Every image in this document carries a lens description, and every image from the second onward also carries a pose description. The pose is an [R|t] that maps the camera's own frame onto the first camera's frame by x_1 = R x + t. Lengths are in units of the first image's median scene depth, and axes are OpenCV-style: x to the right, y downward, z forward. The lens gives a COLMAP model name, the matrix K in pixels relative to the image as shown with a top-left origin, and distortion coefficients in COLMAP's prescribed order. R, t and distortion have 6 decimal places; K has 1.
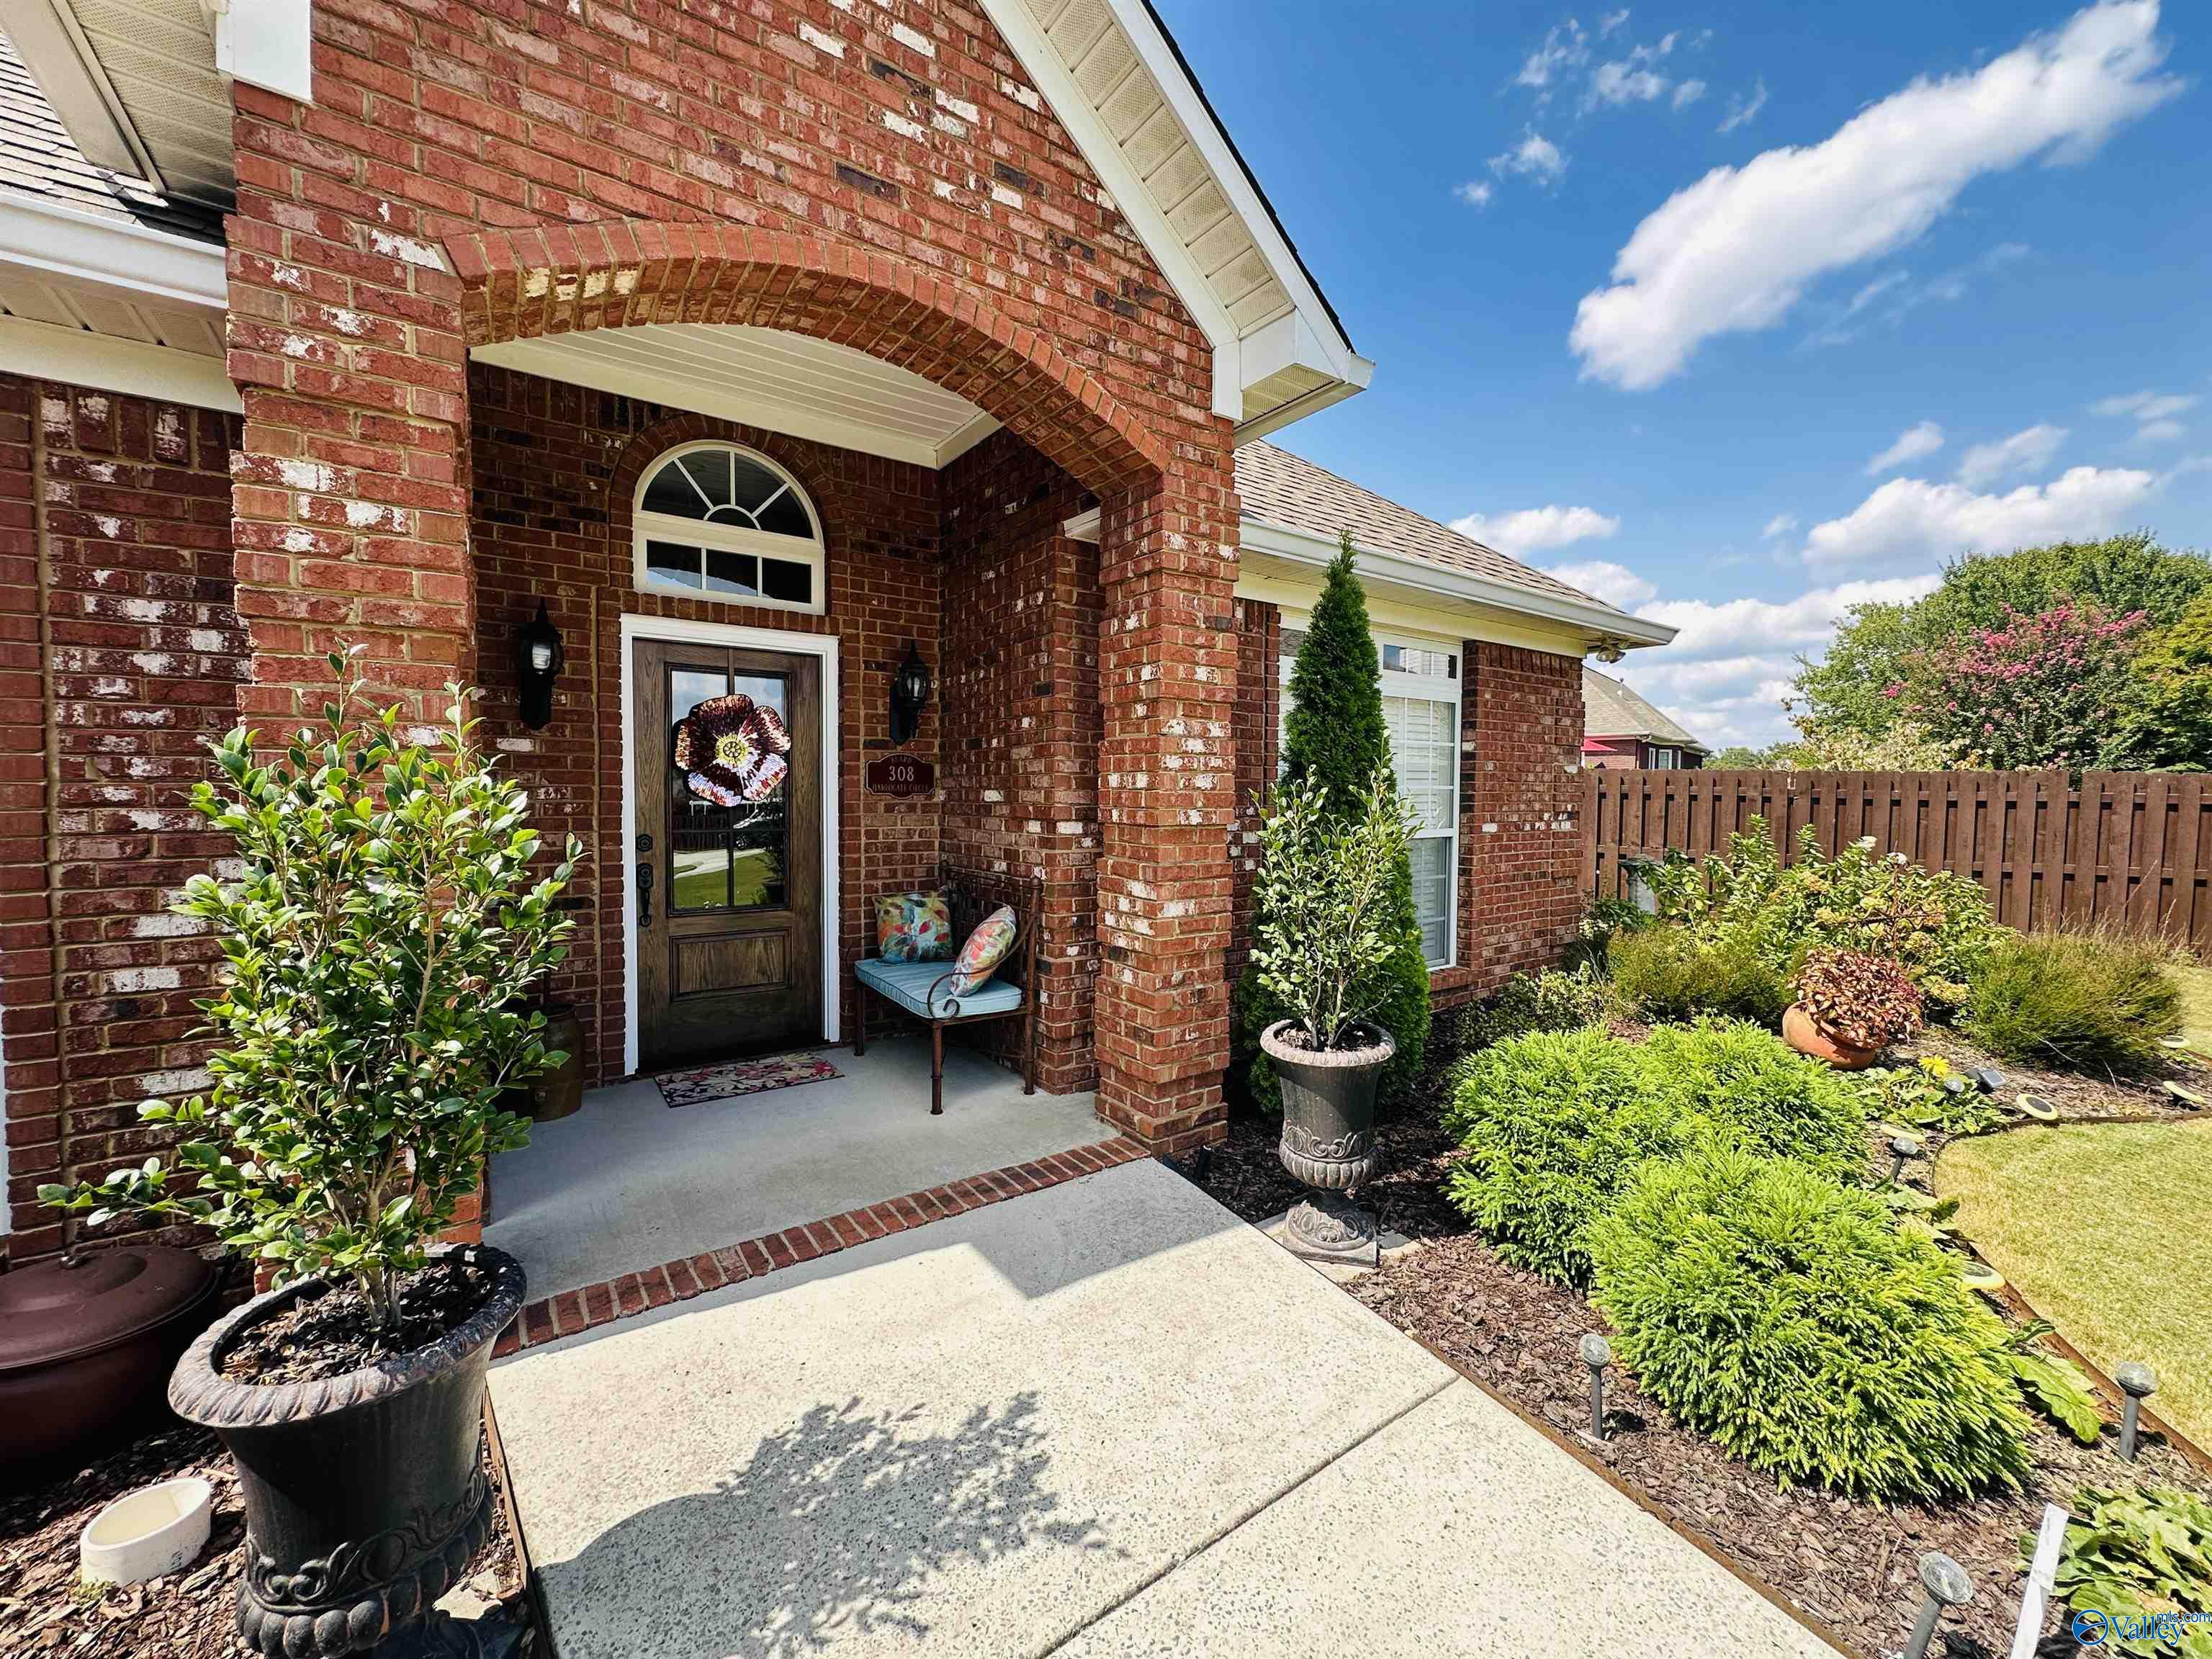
lens RADIAL K [[882.9, 0, 1101.1], [0, 882.9, 830.0], [0, 0, 1]] dist [-0.003832, -0.000051]
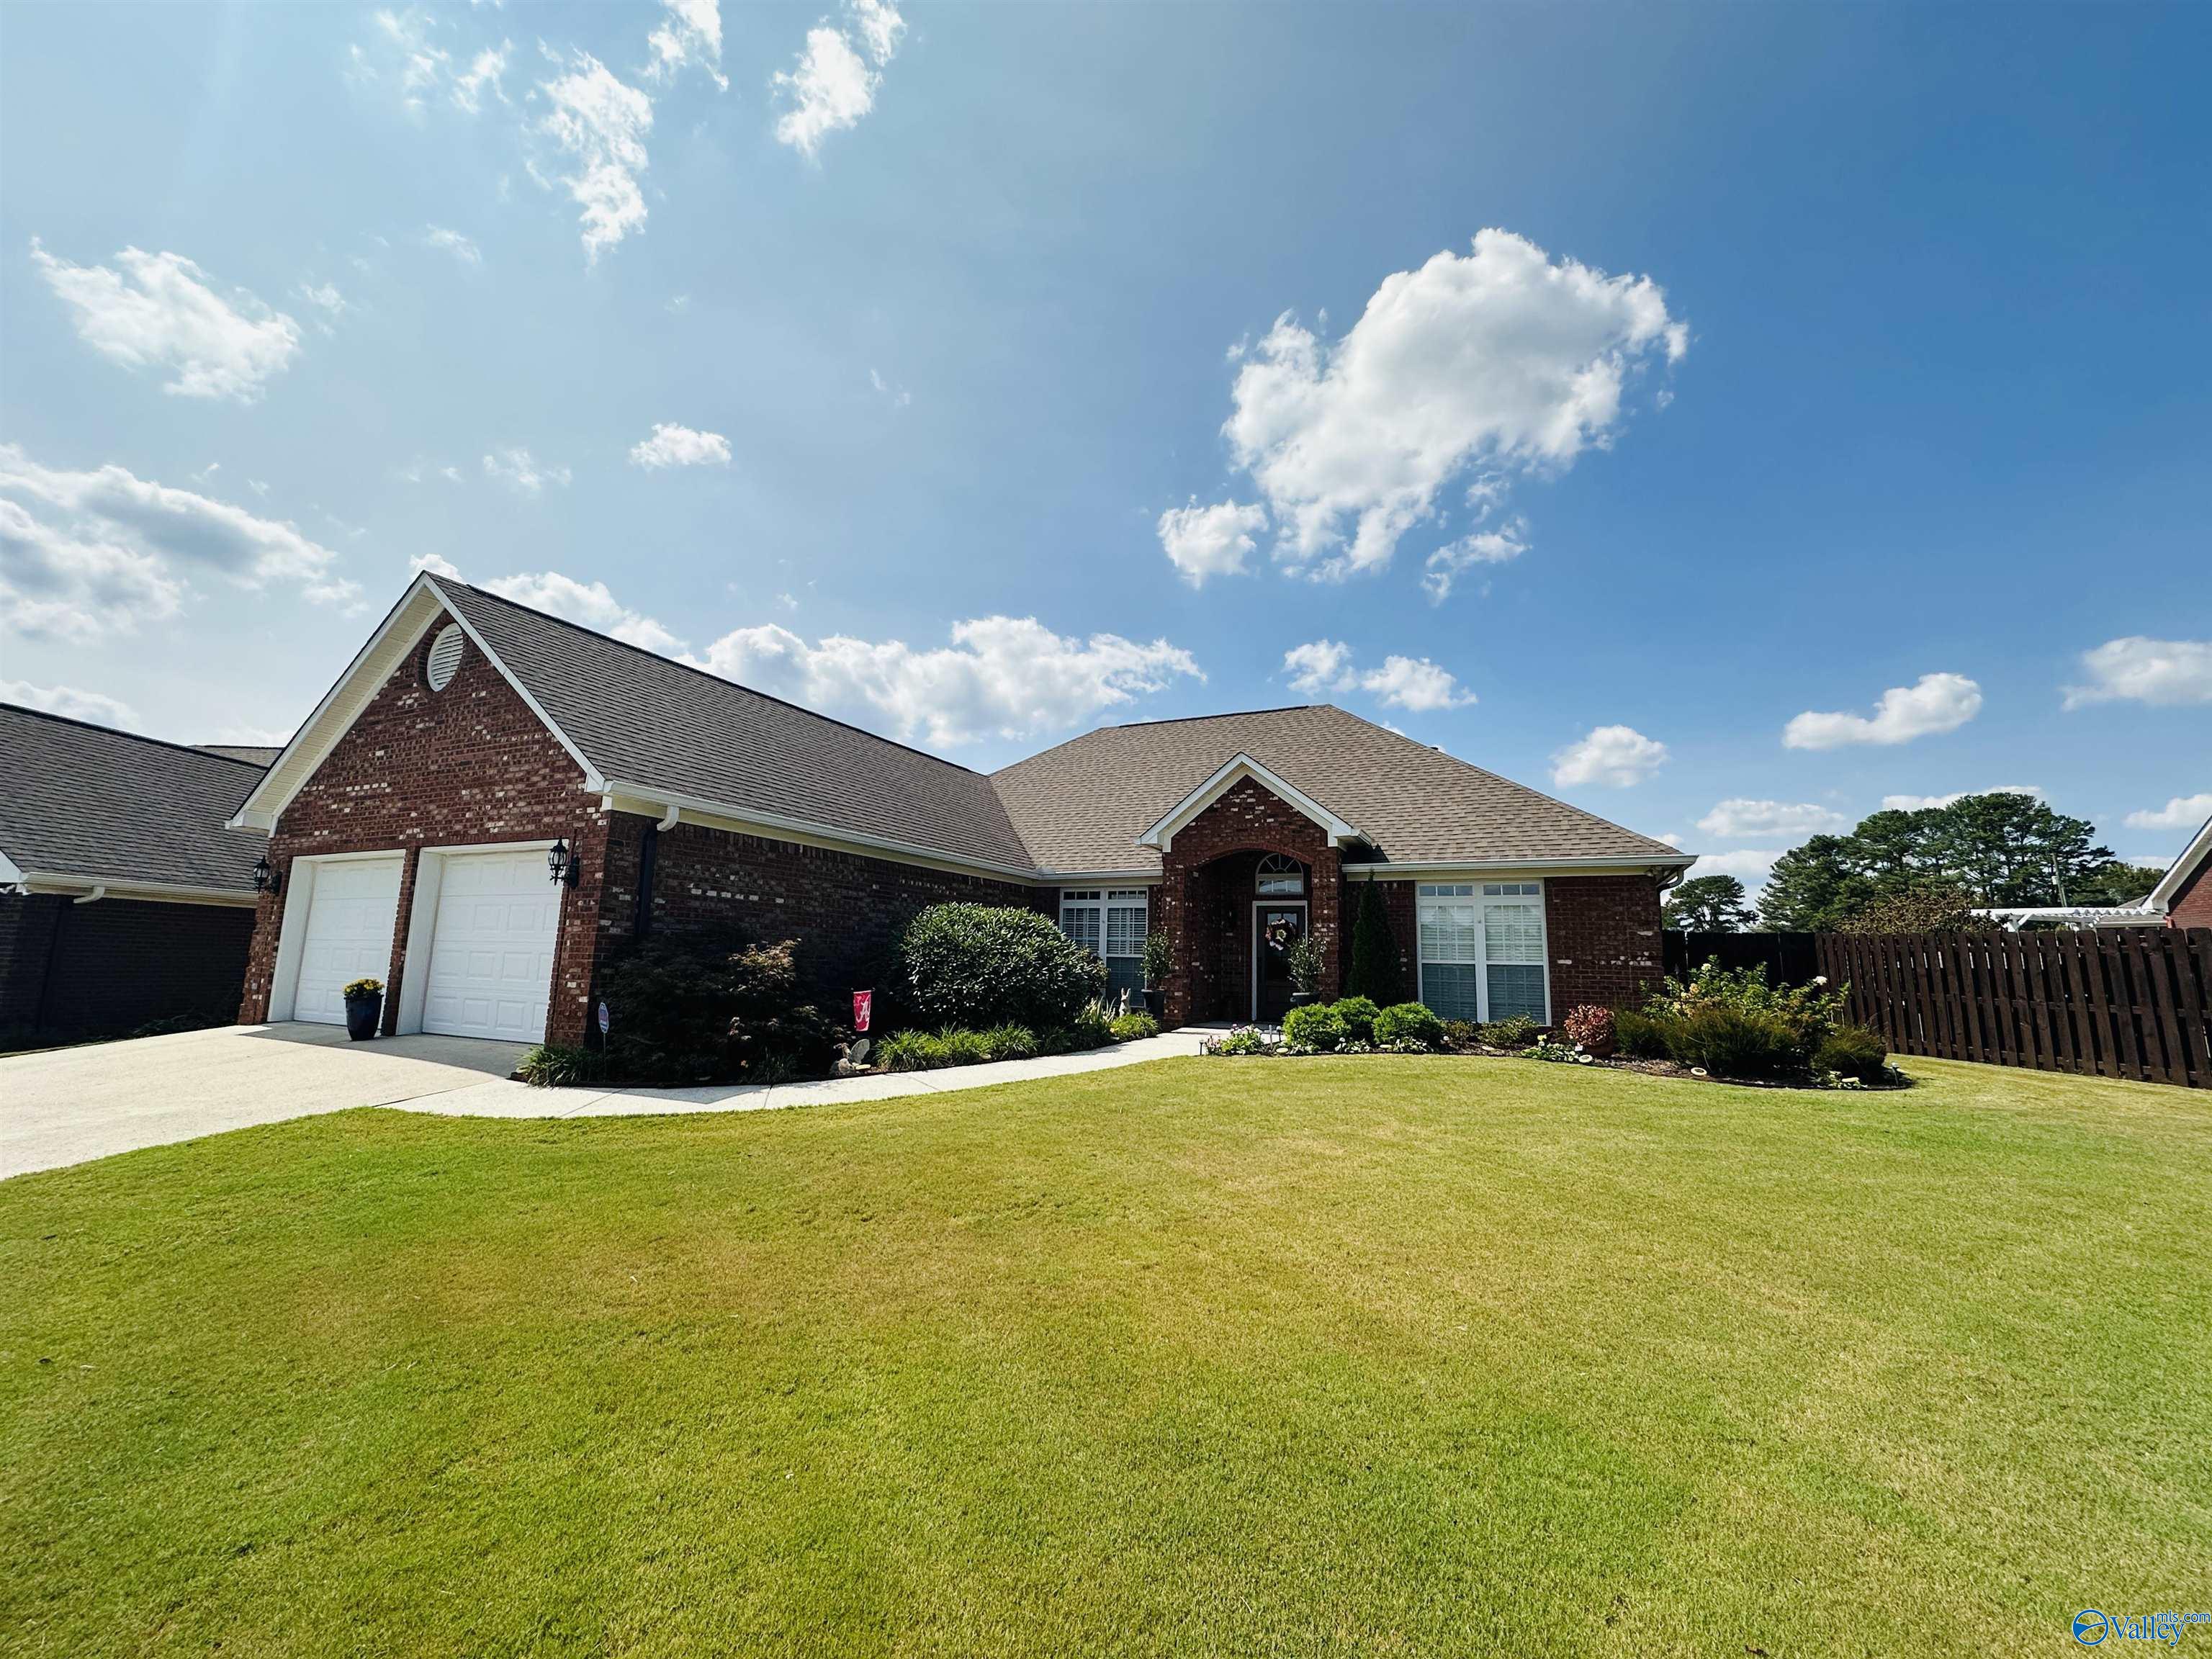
lens RADIAL K [[894.2, 0, 1092.9], [0, 894.2, 820.6], [0, 0, 1]] dist [-0.001848, -0.000082]
pose [[0.476747, -0.137526, -0.868216, 2.533987], [-0.060640, 0.980188, -0.188560, 0.194740], [0.876946, 0.142544, 0.458962, -1.457050]]
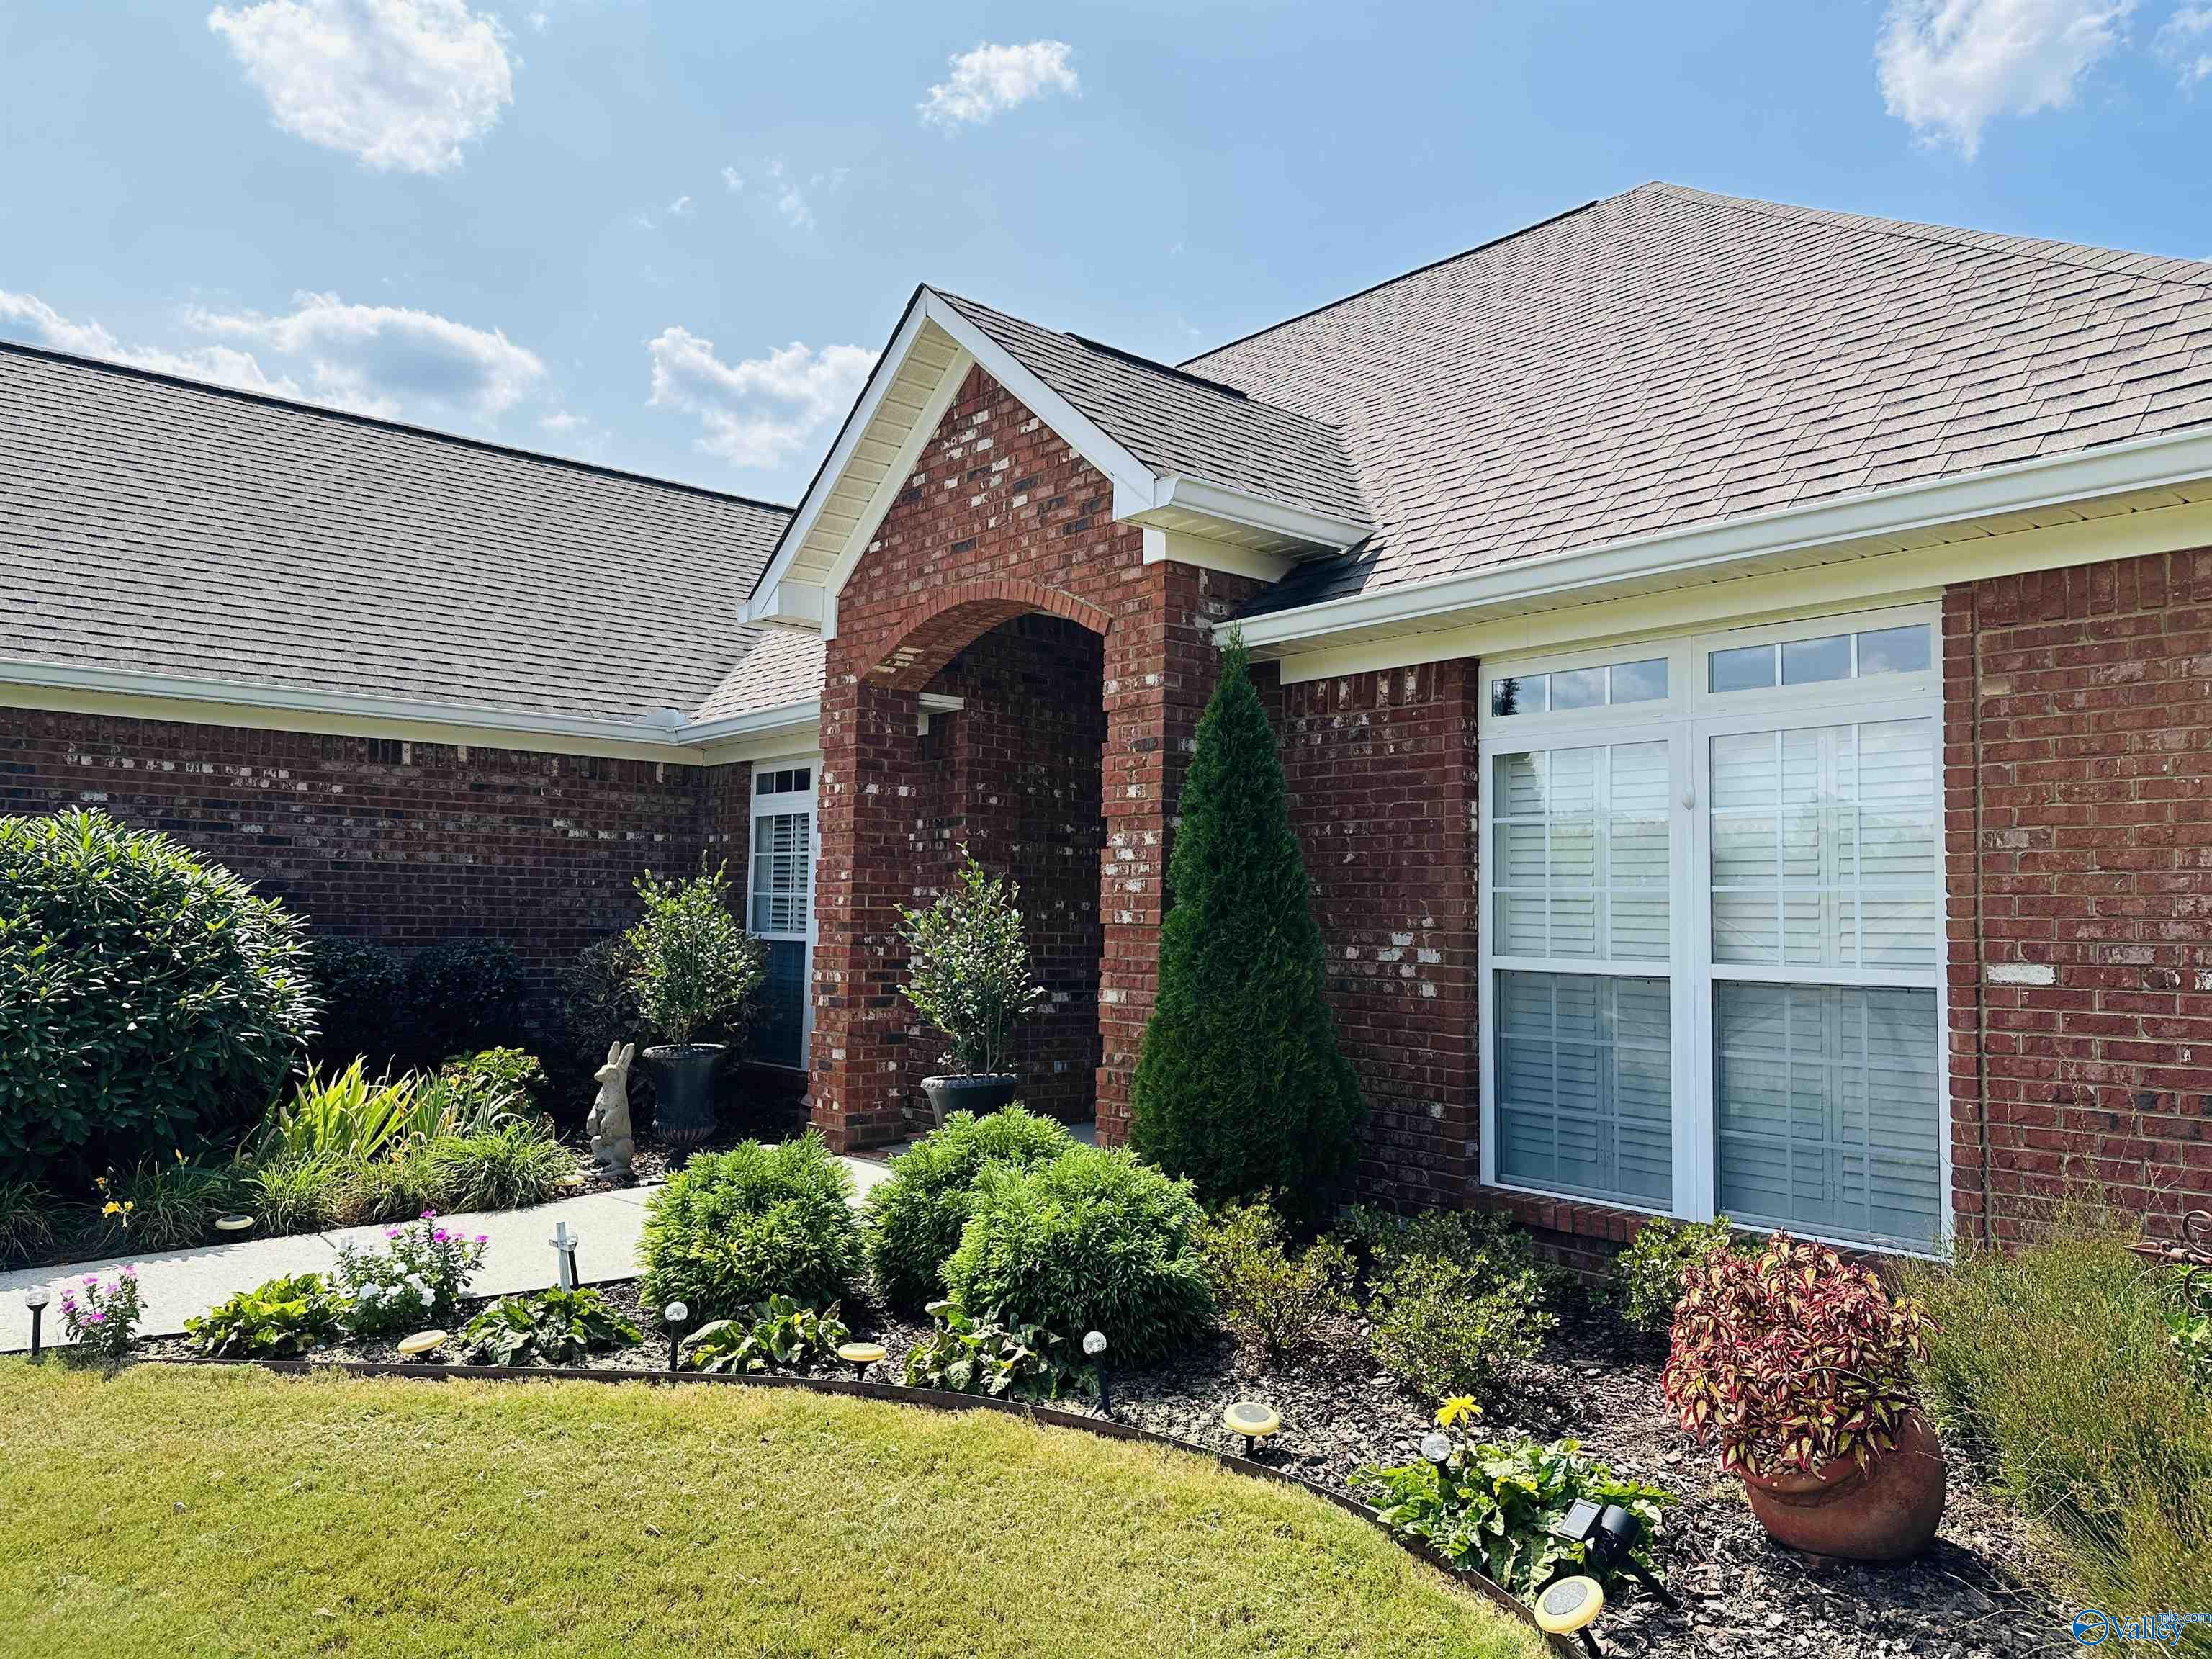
lens RADIAL K [[1538.1, 0, 1106.6], [0, 1538.1, 829.6], [0, 0, 1]] dist [0.153741, -0.194695]
pose [[0.095746, -0.063948, -0.993350, 1.675974], [-0.058112, 0.995873, -0.069712, 0.010504], [0.993708, 0.064400, 0.091635, 0.631230]]
